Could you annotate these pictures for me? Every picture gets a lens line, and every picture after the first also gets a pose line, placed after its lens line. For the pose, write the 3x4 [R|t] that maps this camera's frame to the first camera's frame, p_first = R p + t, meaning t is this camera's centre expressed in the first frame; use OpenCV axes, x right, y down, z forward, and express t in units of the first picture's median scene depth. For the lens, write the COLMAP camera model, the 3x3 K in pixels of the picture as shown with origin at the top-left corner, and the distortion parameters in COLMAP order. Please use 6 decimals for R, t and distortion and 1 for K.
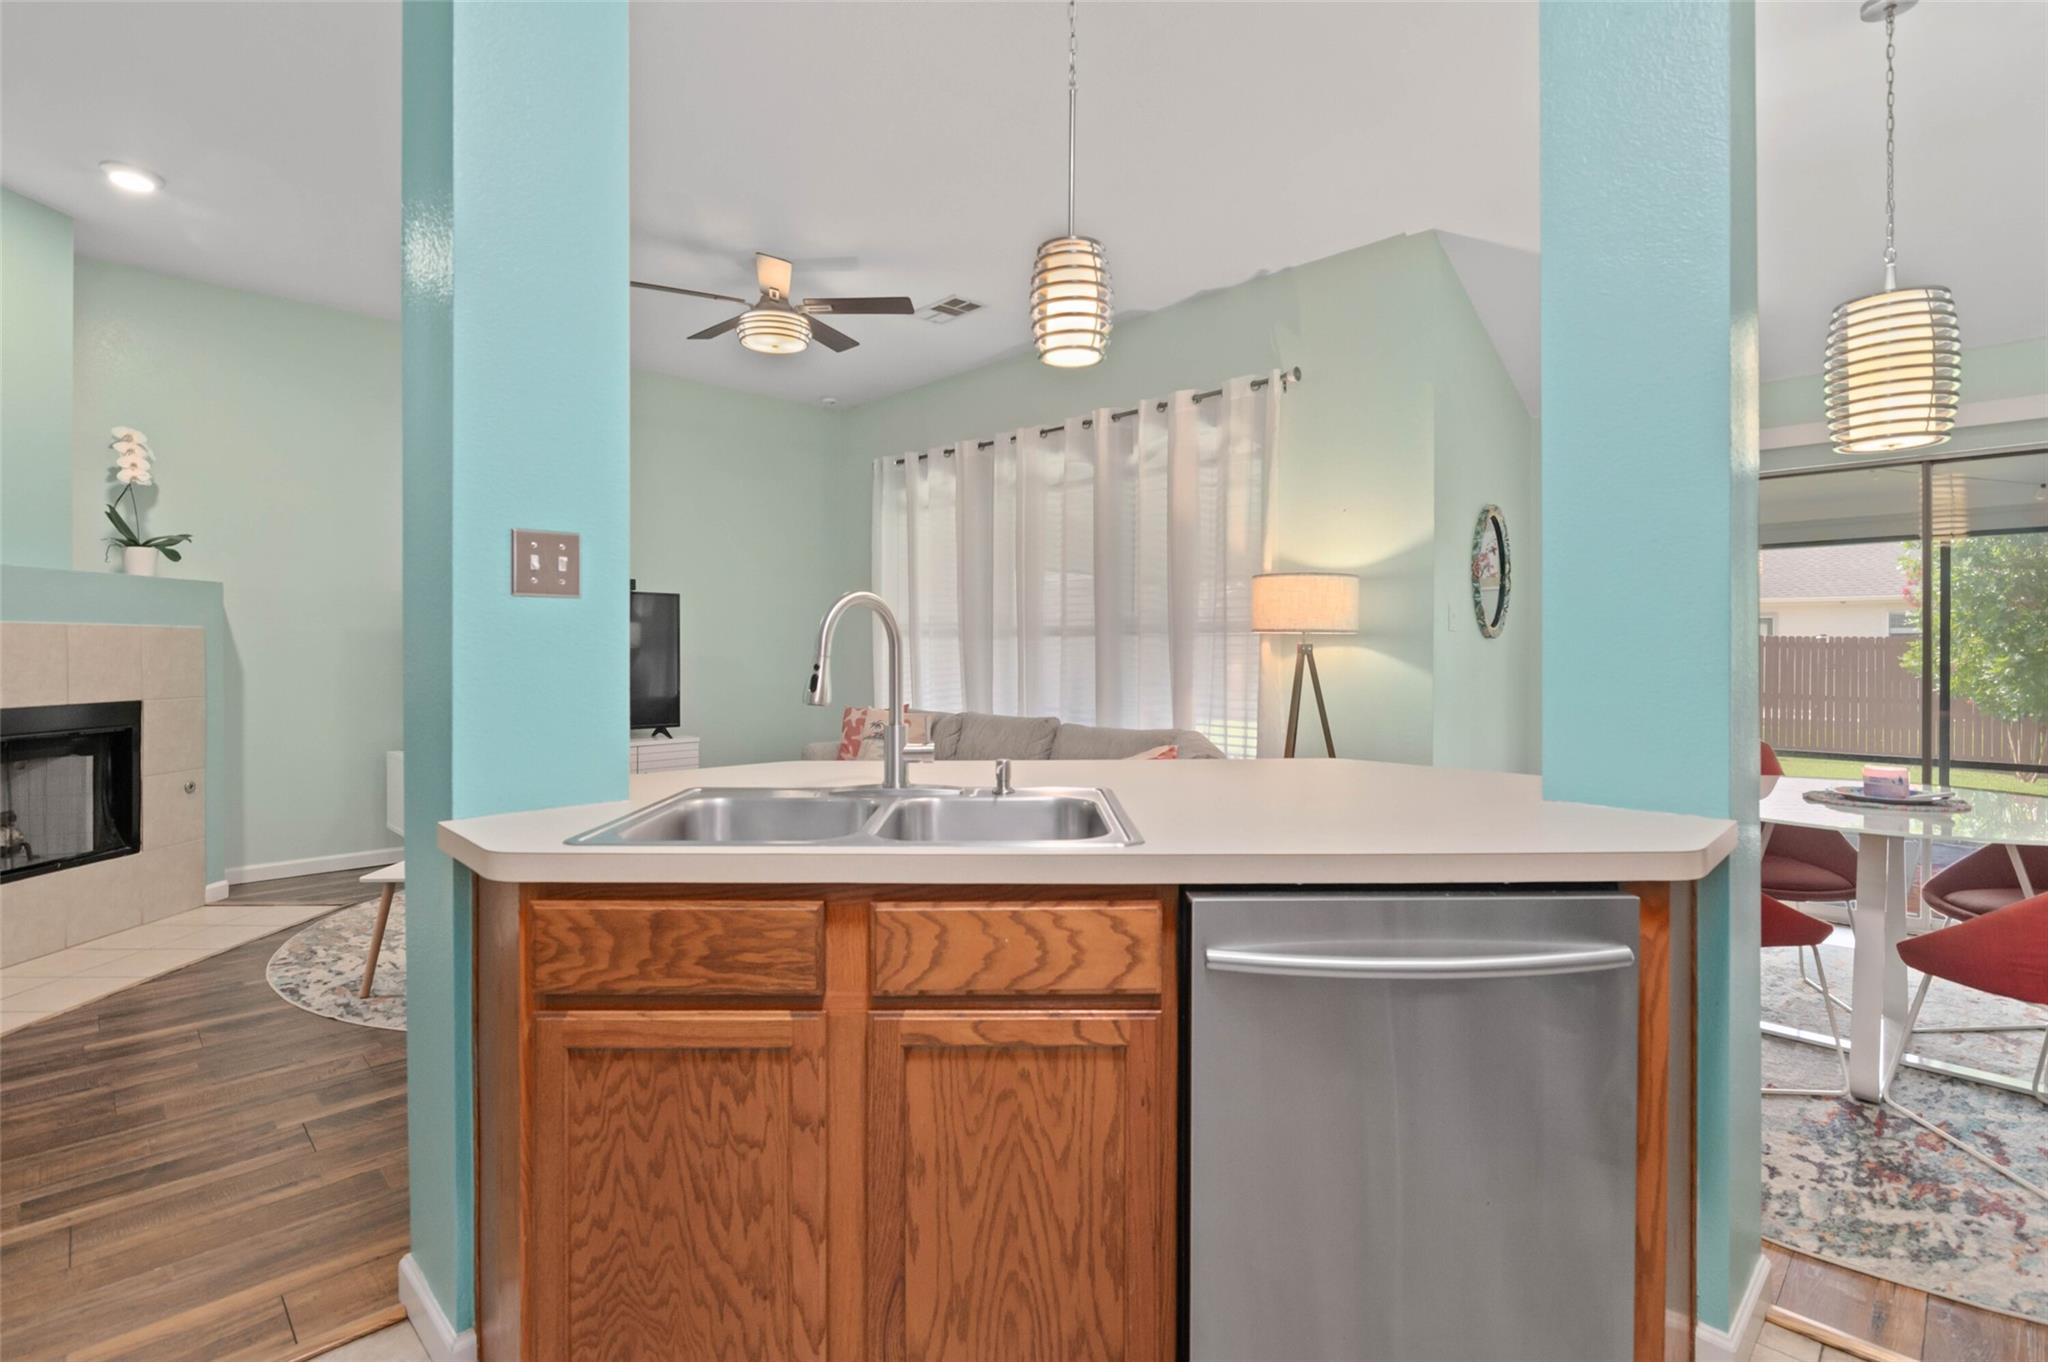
lens RADIAL K [[970.5, 0, 1025.5], [0, 970.5, 659.0], [0, 0, 1]] dist [0.000192, -0.000811]
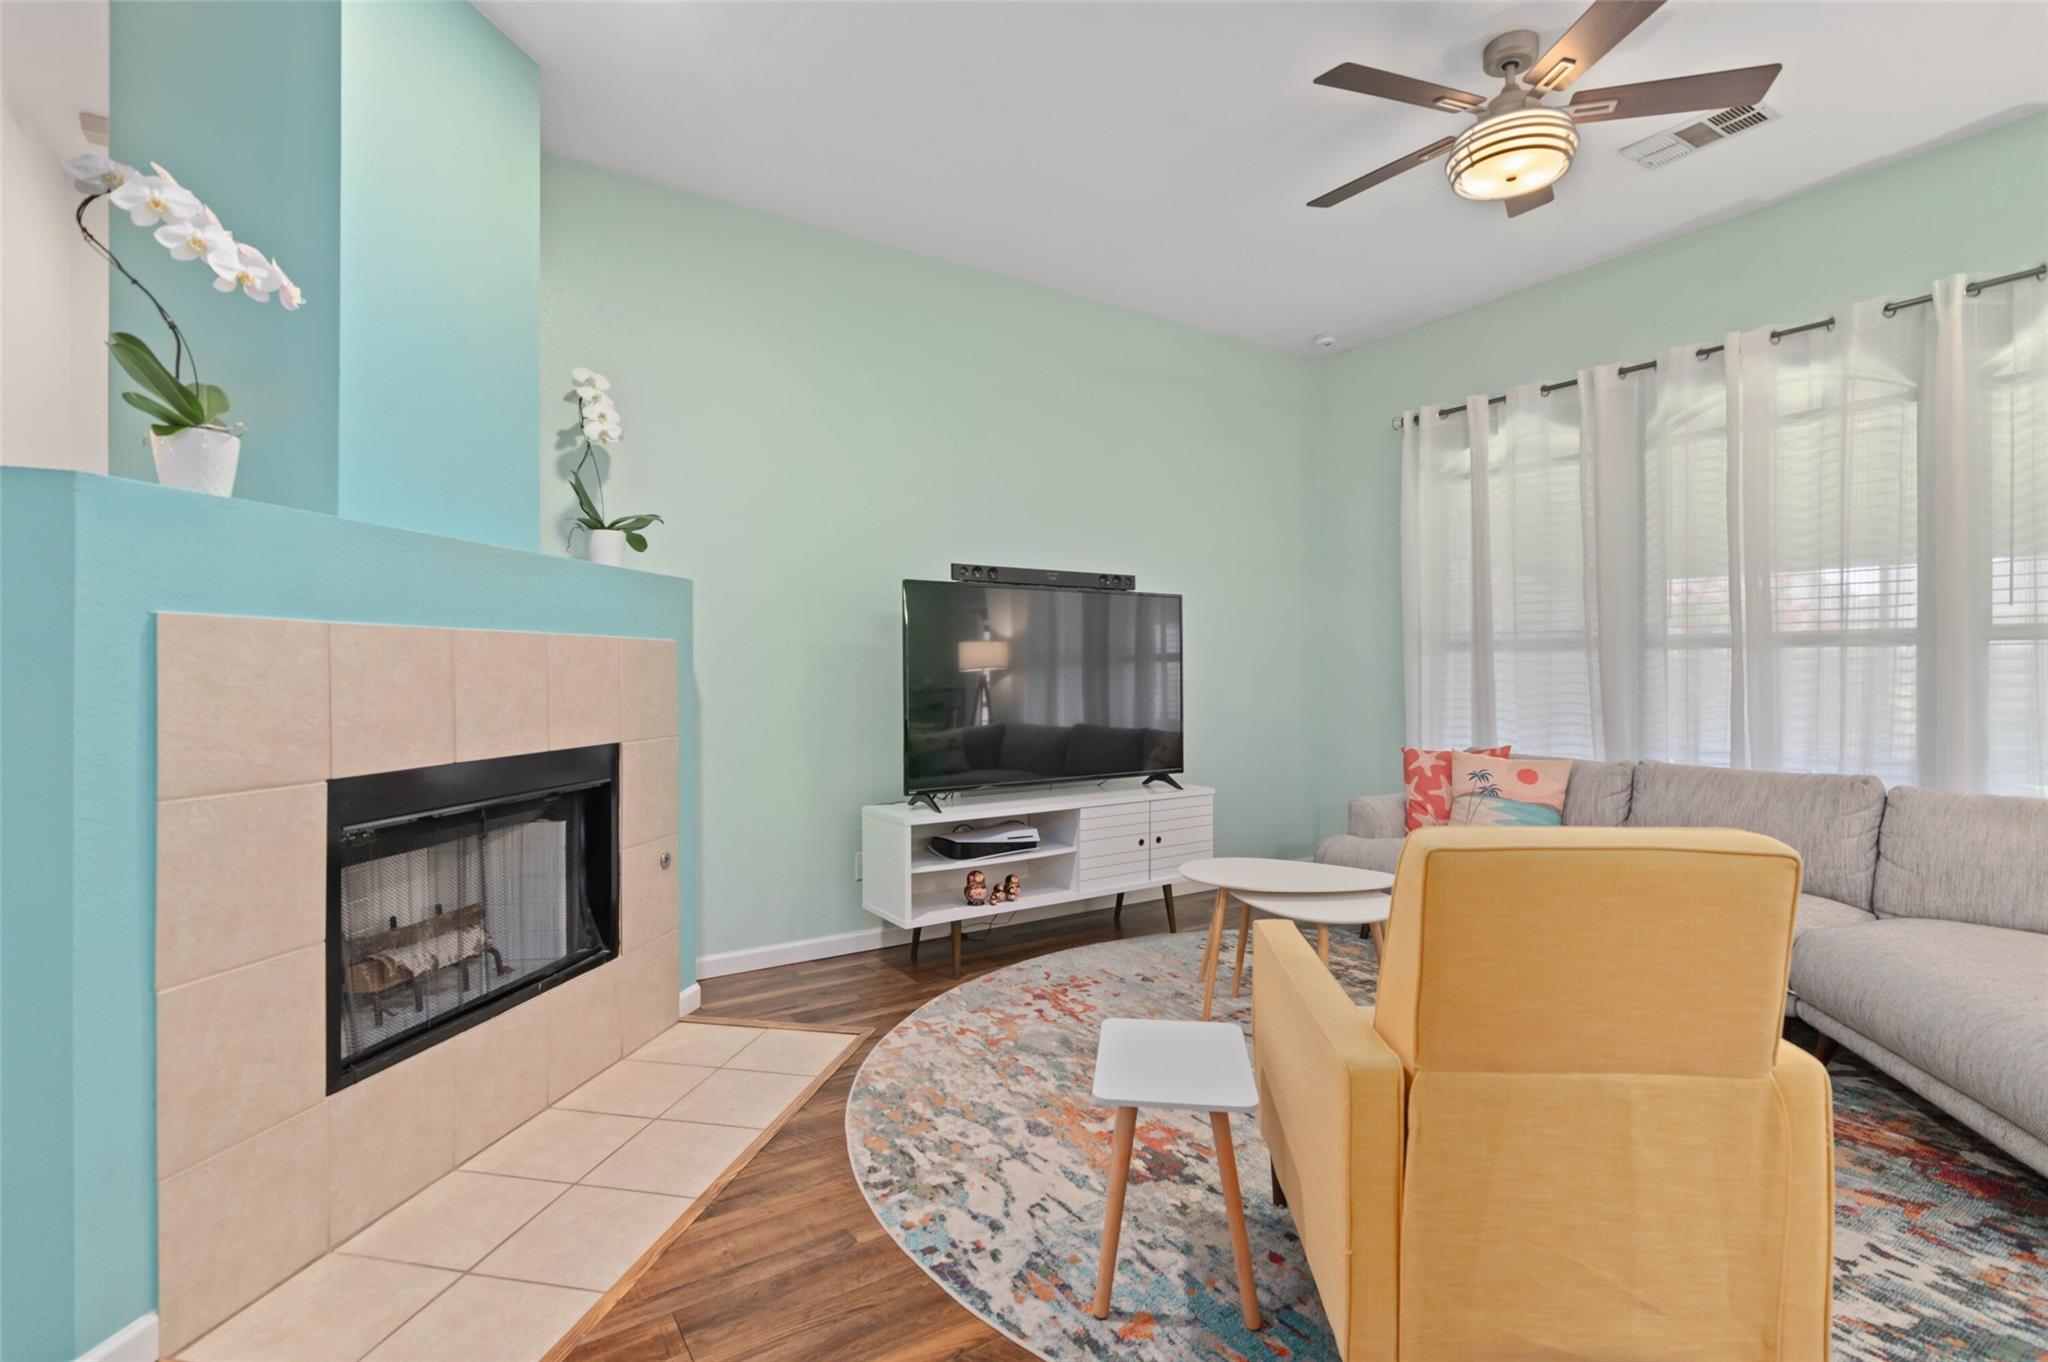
lens RADIAL K [[958.2, 0, 1024.0], [0, 958.2, 681.0], [0, 0, 1]] dist [-0.001871, -0.000564]
pose [[0.981014, -0.000846, -0.193934, -0.459121], [0.001042, 0.999999, 0.000906, -0.002349], [0.193933, -0.001091, 0.981014, 0.349695]]
